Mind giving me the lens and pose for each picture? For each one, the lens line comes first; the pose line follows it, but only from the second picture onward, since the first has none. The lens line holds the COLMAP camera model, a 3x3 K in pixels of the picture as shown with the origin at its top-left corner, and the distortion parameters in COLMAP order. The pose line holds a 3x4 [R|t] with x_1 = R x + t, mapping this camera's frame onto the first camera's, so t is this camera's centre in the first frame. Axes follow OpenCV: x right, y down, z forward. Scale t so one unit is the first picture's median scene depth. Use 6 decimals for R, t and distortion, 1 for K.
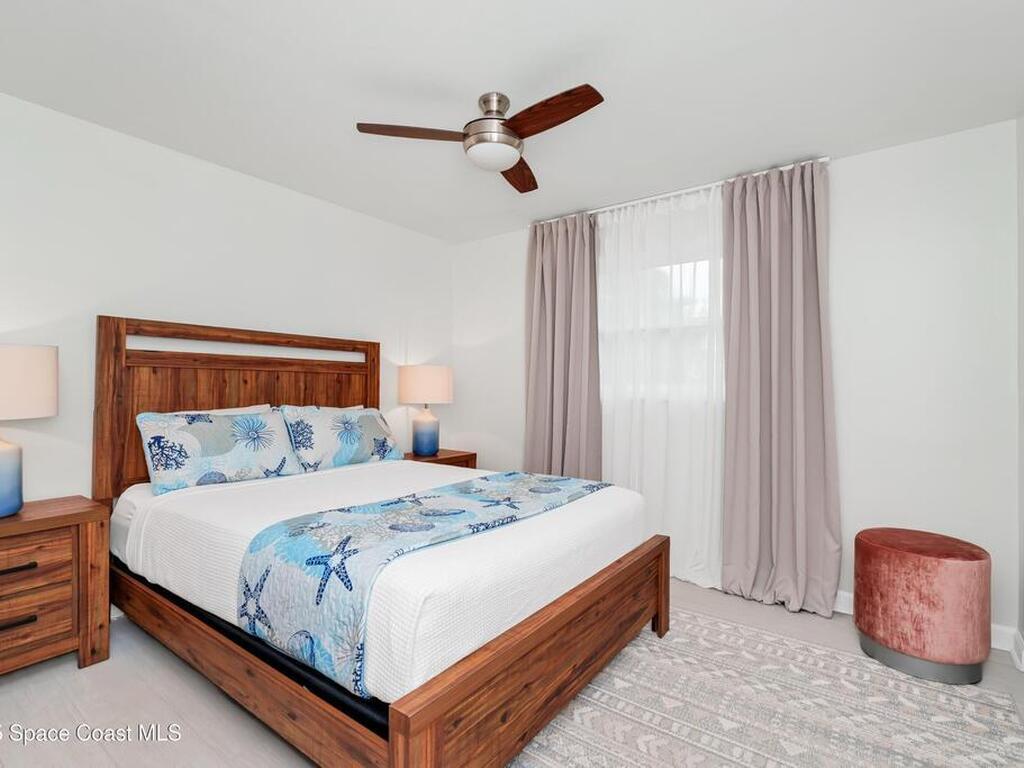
lens RADIAL K [[499.6, 0, 511.3], [0, 499.6, 382.0], [0, 0, 1]] dist [0.005093, 0.000183]
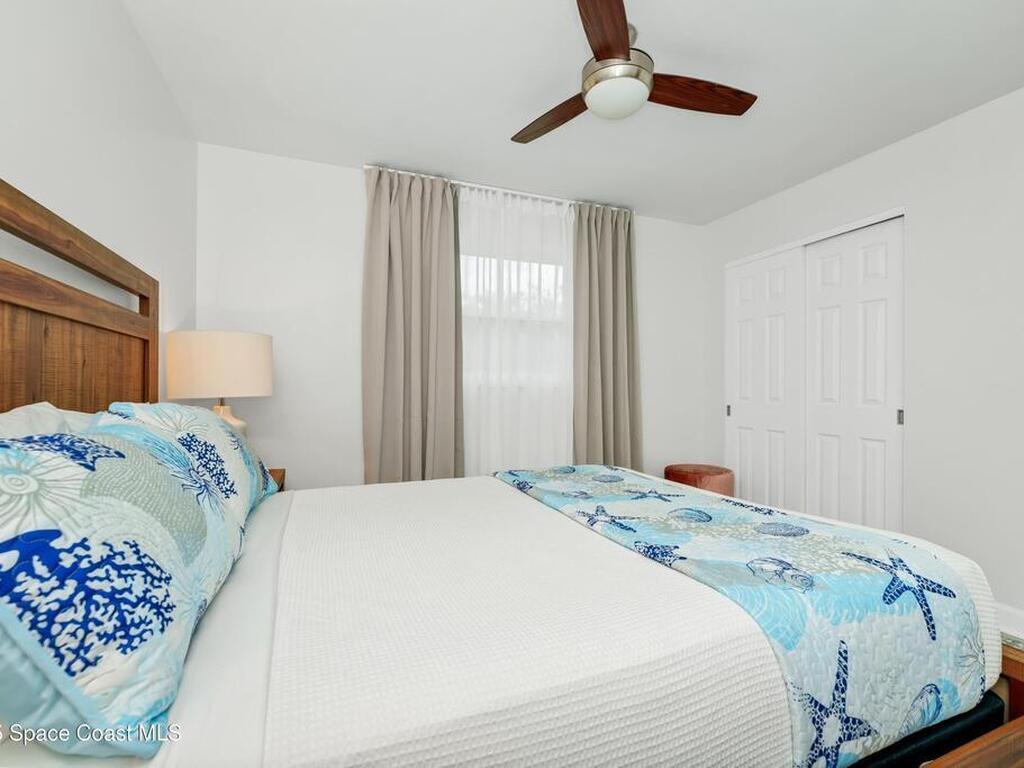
lens RADIAL K [[470.8, 0, 514.0], [0, 470.8, 384.5], [0, 0, 1]] dist [0.000662, 0.000003]
pose [[0.521605, -0.002181, 0.853184, -0.631734], [-0.009113, 0.999925, 0.008128, 0.026499], [-0.853138, -0.012015, 0.521547, 0.557298]]
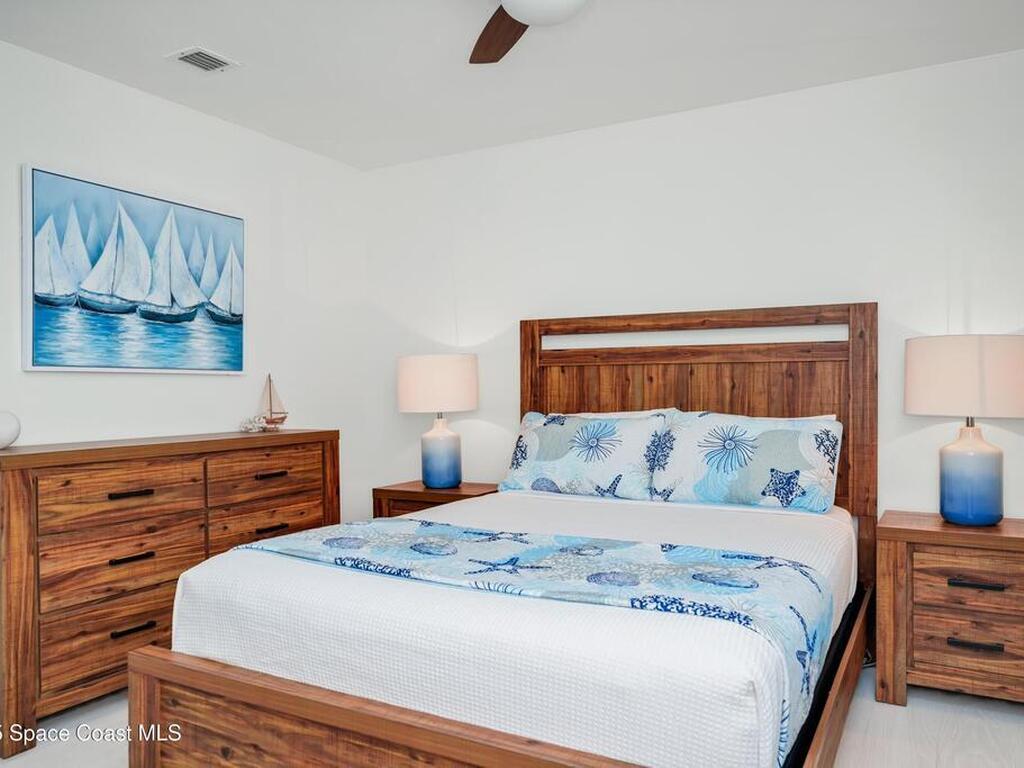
lens RADIAL K [[769.1, 0, 511.8], [0, 769.1, 390.3], [0, 0, 1]] dist [0.008633, -0.000575]
pose [[0.128386, -0.004876, -0.991712, 0.675747], [0.017119, 0.999850, -0.002700, 0.017557], [0.991576, -0.016631, 0.128451, 0.638304]]
